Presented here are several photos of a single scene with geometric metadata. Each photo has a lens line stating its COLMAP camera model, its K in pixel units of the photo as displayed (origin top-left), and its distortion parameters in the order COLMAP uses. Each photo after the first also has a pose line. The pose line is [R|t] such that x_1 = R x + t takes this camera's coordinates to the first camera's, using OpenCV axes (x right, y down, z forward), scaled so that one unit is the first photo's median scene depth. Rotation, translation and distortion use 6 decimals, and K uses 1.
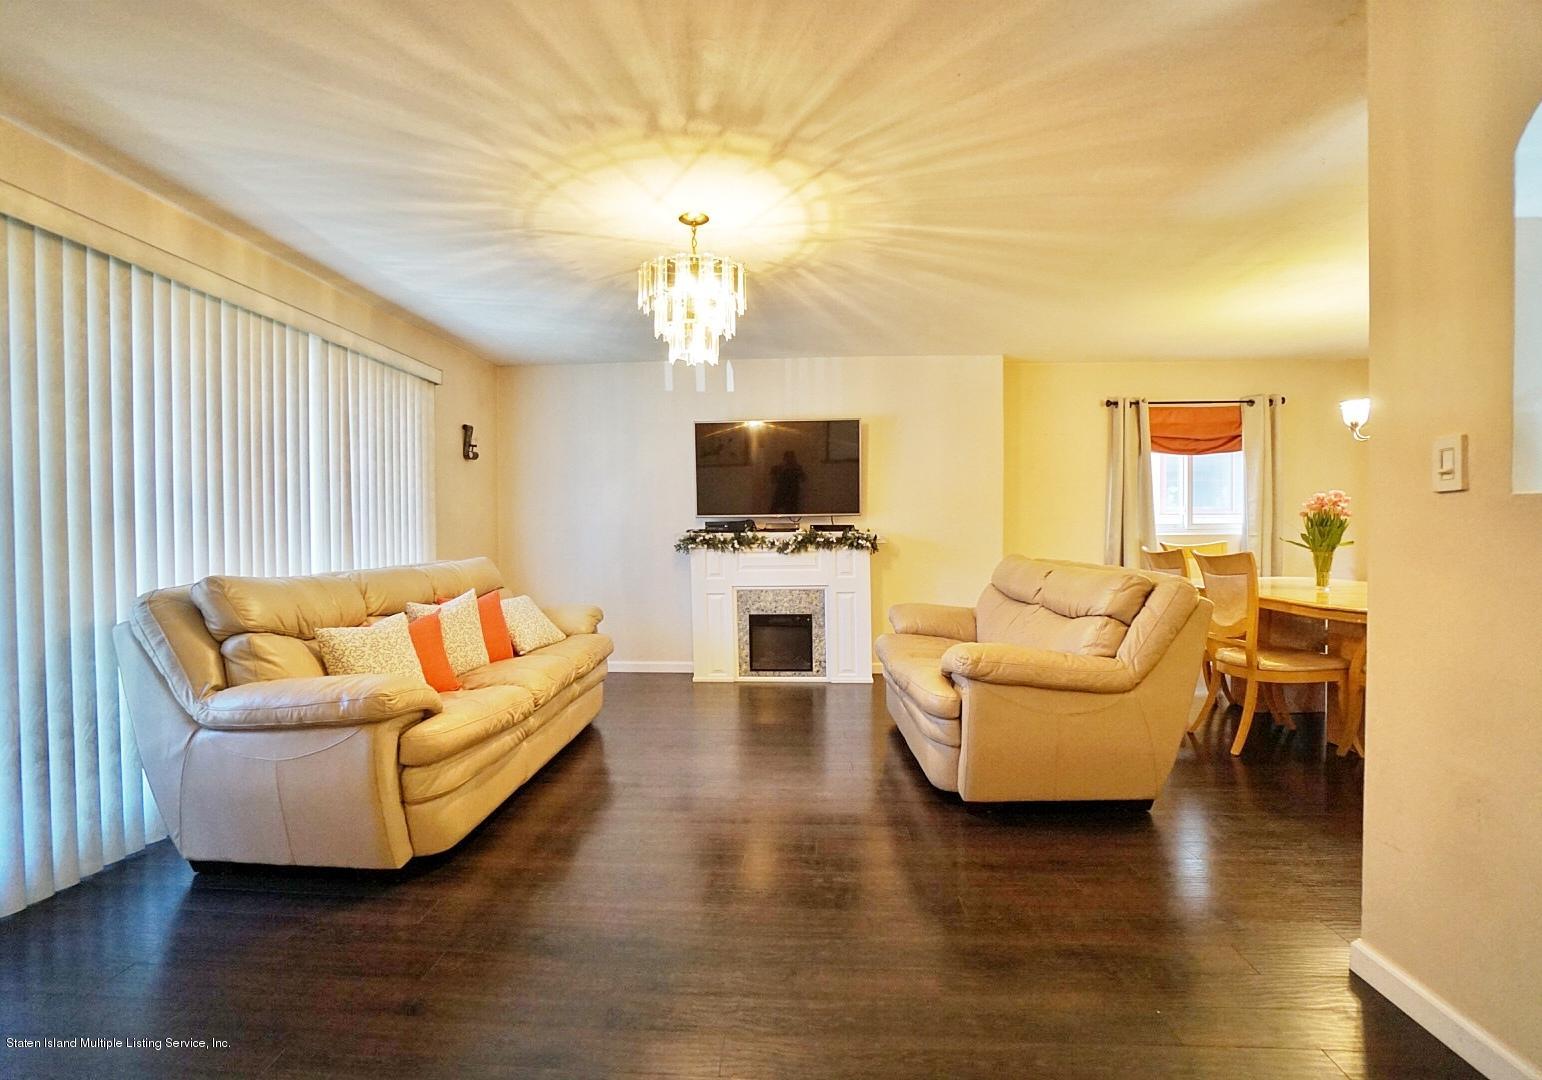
lens RADIAL K [[710.4, 0, 754.5], [0, 710.4, 539.5], [0, 0, 1]] dist [-0.045744, 0.007069]
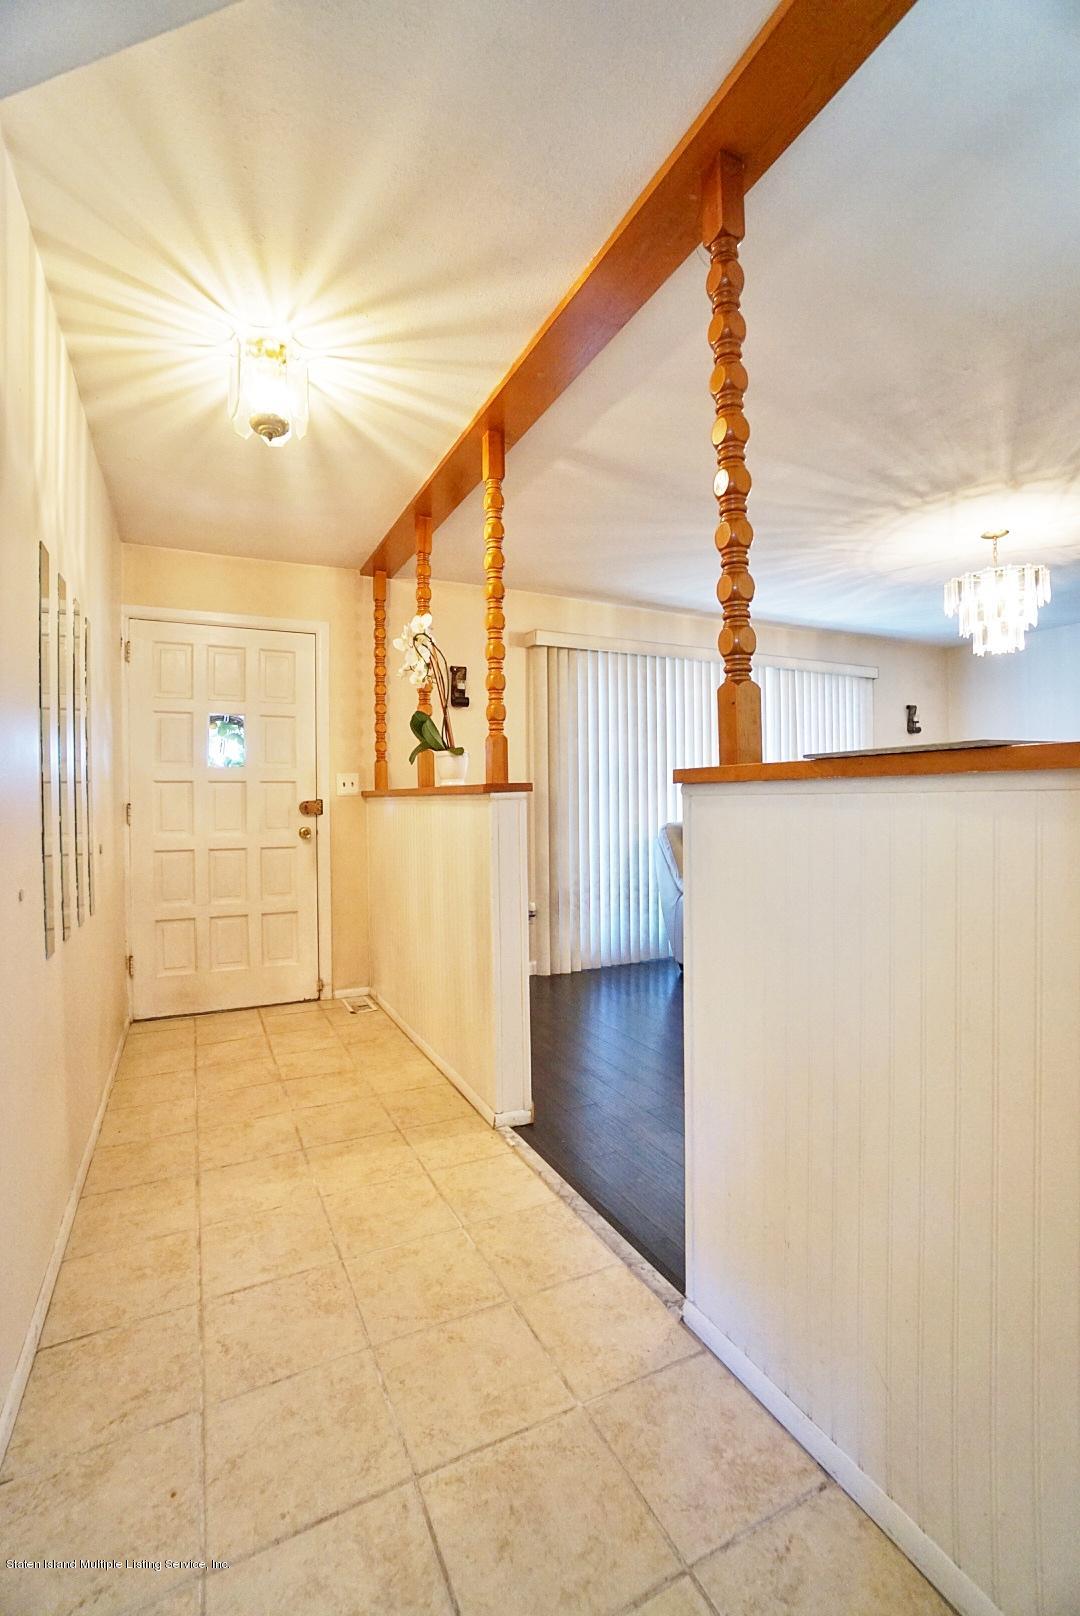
lens RADIAL K [[717.0, 0, 548.8], [0, 717.0, 795.6], [0, 0, 1]] dist [-0.042247, 0.013735]
pose [[0.507021, 0.002133, -0.861931, 0.416031], [-0.009813, 0.999946, -0.003298, 0.003558], [0.861878, 0.010130, 0.507015, -0.195788]]
